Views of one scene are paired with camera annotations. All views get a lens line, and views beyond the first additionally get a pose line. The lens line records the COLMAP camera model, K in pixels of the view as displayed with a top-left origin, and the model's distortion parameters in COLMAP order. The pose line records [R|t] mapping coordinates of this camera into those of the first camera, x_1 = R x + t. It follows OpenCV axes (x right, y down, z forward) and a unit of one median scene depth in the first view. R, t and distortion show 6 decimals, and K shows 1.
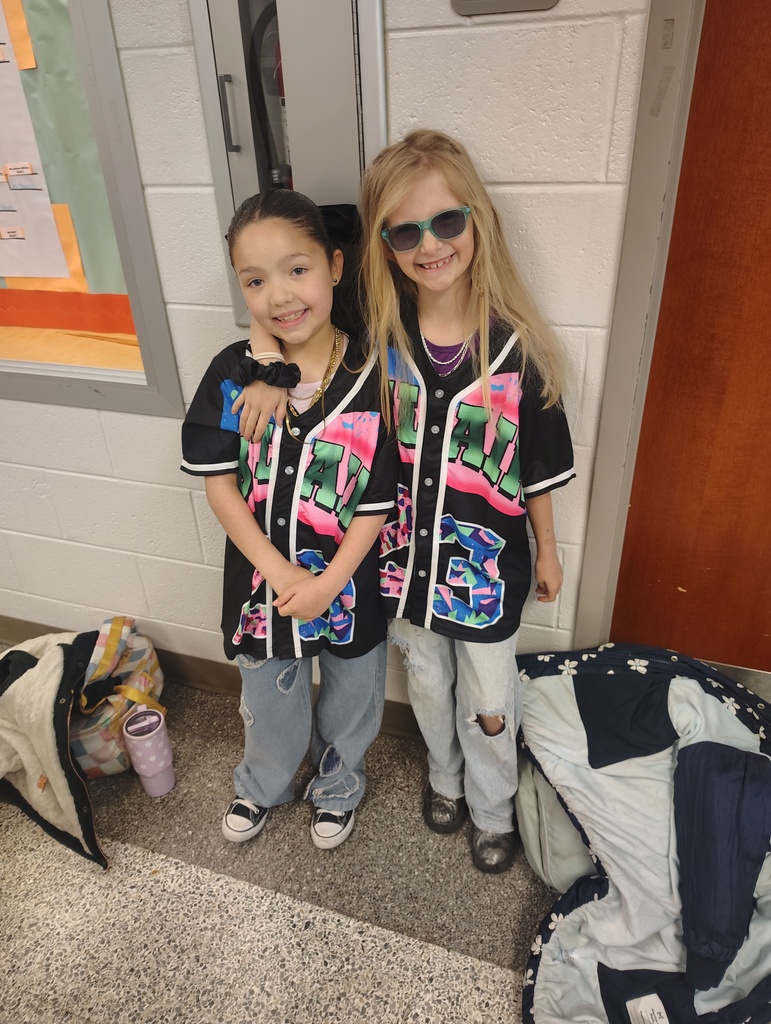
lens RADIAL K [[722.3, 0, 386.5], [0, 722.3, 508.7], [0, 0, 1]] dist [0.012580, -0.009765]
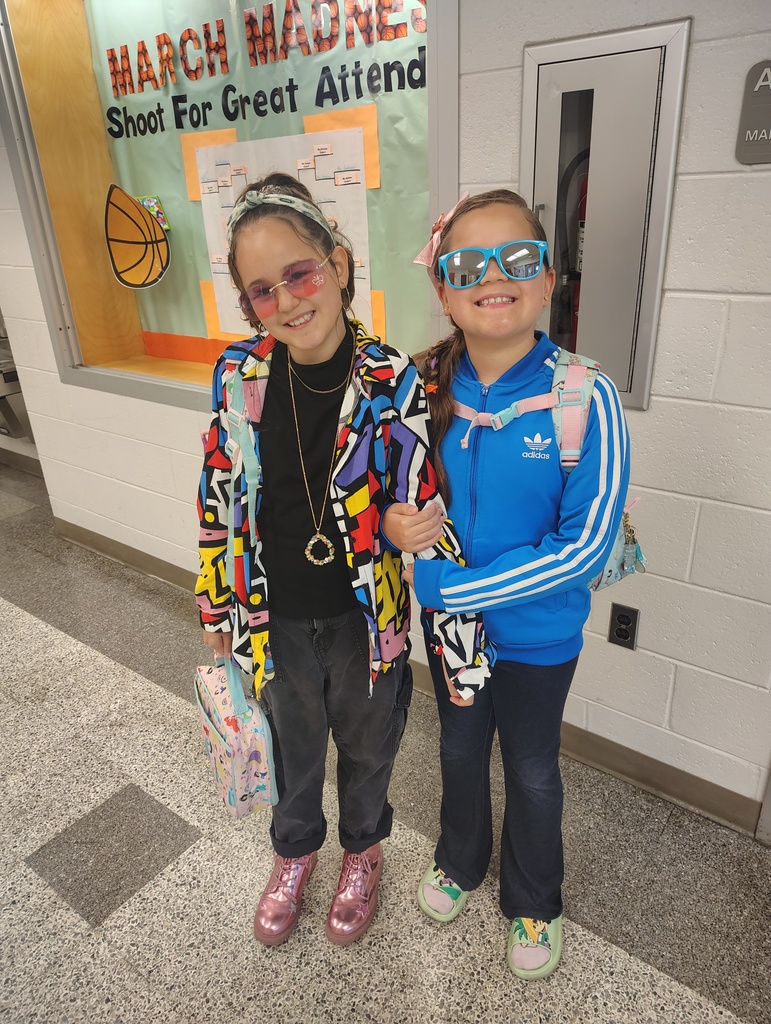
lens RADIAL K [[722.3, 0, 388.8], [0, 722.3, 518.5], [0, 0, 1]] dist [0.012580, -0.009765]
pose [[0.953756, 0.124691, -0.273499, -0.048911], [-0.146325, 0.987409, -0.060099, 0.069955], [0.262561, 0.097340, 0.959993, -0.240569]]
